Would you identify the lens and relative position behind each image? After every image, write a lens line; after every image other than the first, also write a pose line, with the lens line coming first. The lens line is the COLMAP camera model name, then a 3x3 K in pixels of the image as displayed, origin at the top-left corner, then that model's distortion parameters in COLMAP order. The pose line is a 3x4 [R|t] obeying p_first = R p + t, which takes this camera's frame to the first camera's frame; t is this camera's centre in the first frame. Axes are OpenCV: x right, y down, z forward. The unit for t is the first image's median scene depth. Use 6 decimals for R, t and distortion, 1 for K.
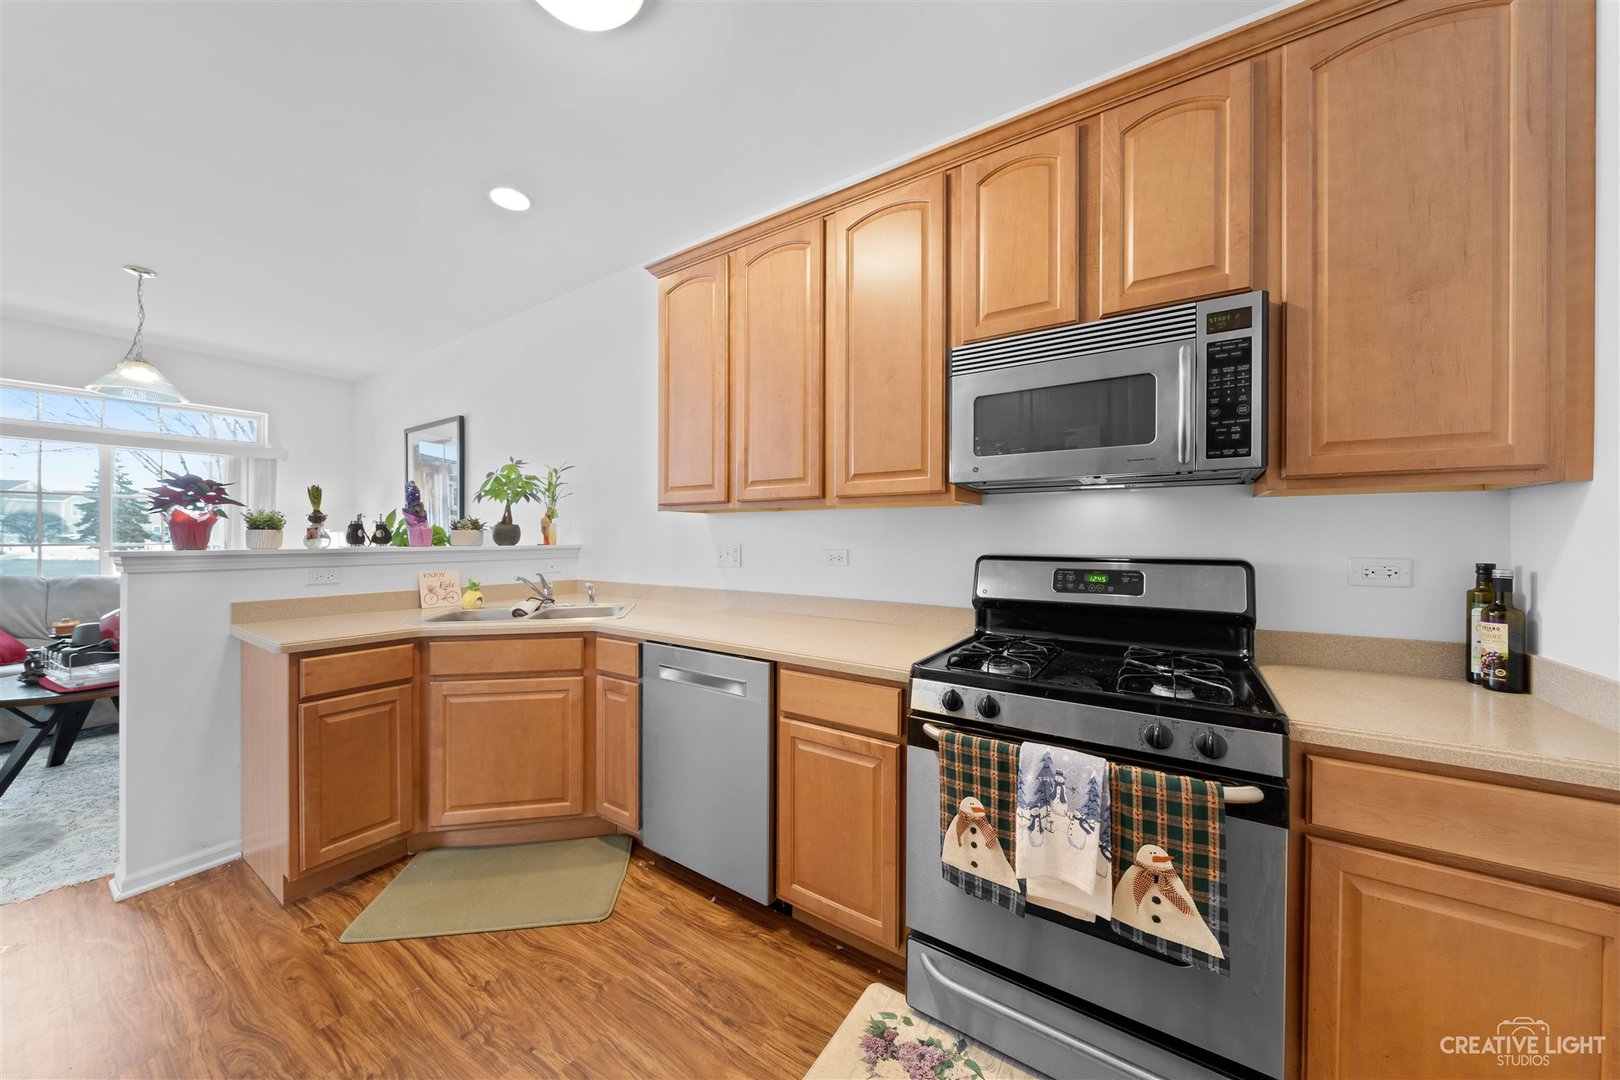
lens RADIAL K [[555.5, 0, 805.8], [0, 555.5, 538.4], [0, 0, 1]] dist [-0.006475, 0.000084]
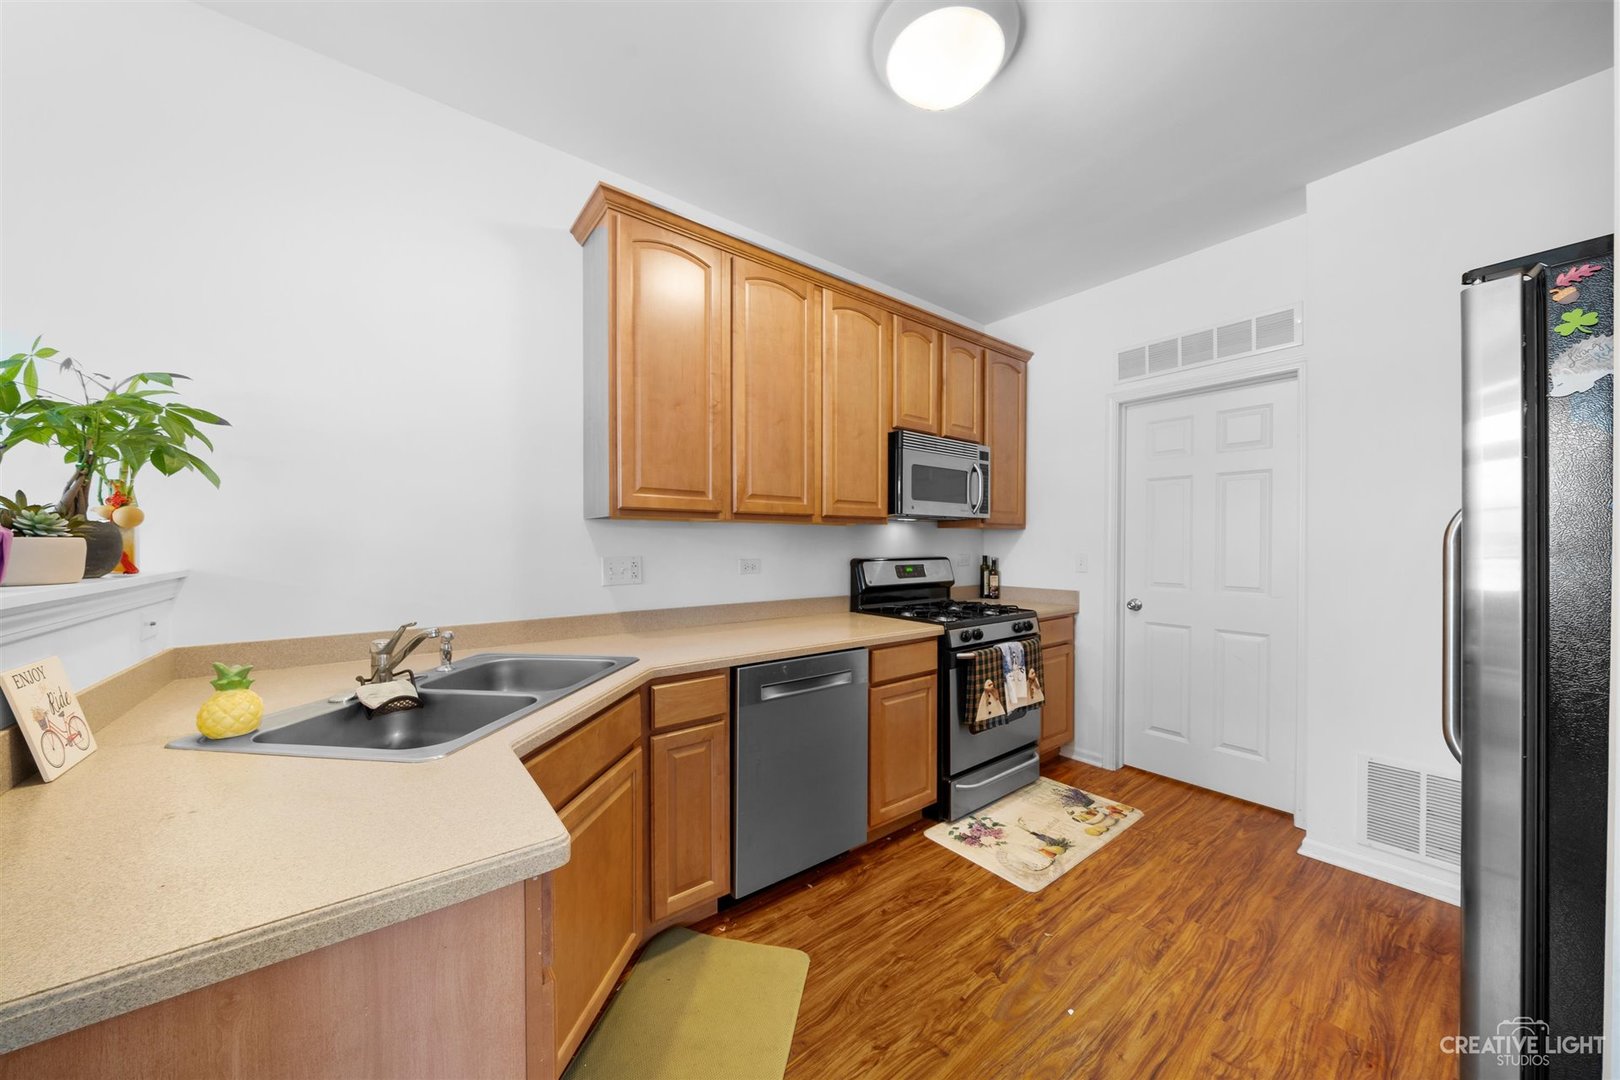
lens RADIAL K [[555.5, 0, 805.0], [0, 555.5, 546.8], [0, 0, 1]] dist [-0.006475, 0.000084]
pose [[0.310548, -0.006021, 0.950539, -1.601983], [0.004006, 0.999979, 0.005025, -0.016237], [-0.950549, 0.002247, 0.310566, 0.907803]]
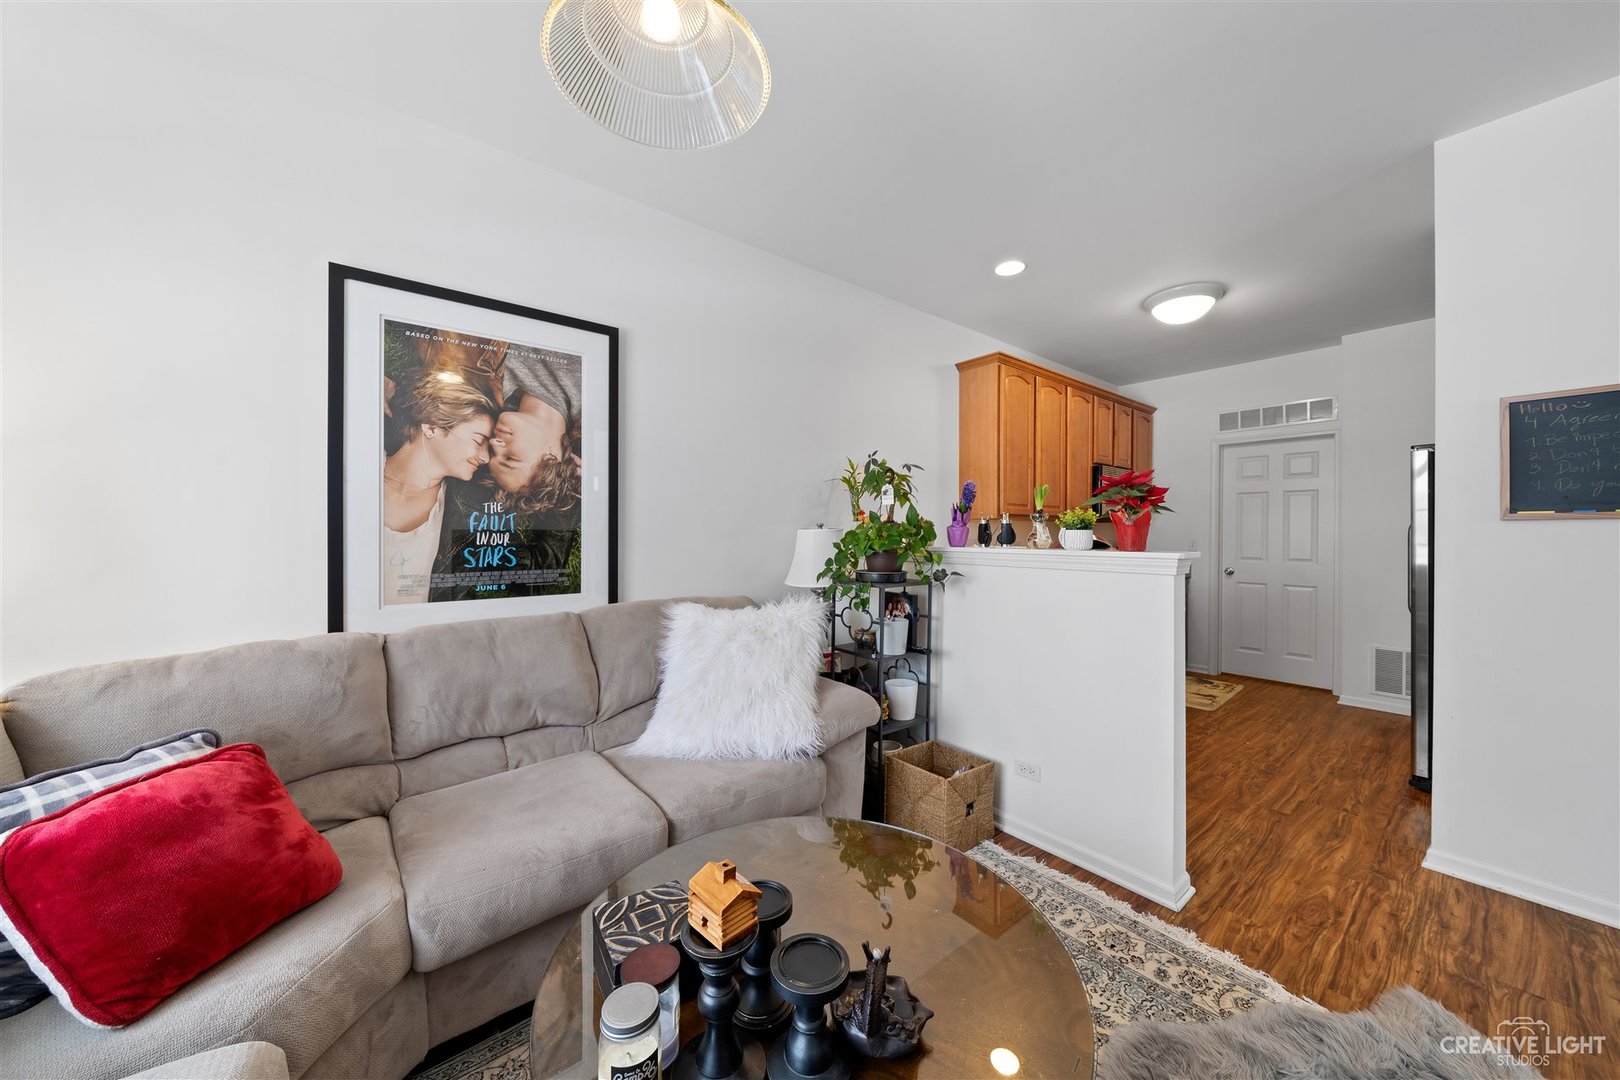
lens RADIAL K [[555.5, 0, 816.3], [0, 555.5, 534.4], [0, 0, 1]] dist [-0.006475, 0.000084]
pose [[0.296487, -0.000504, 0.955037, -3.232442], [0.000055, 1.000000, 0.000510, -0.006354], [-0.955037, -0.000099, 0.296487, 1.806419]]
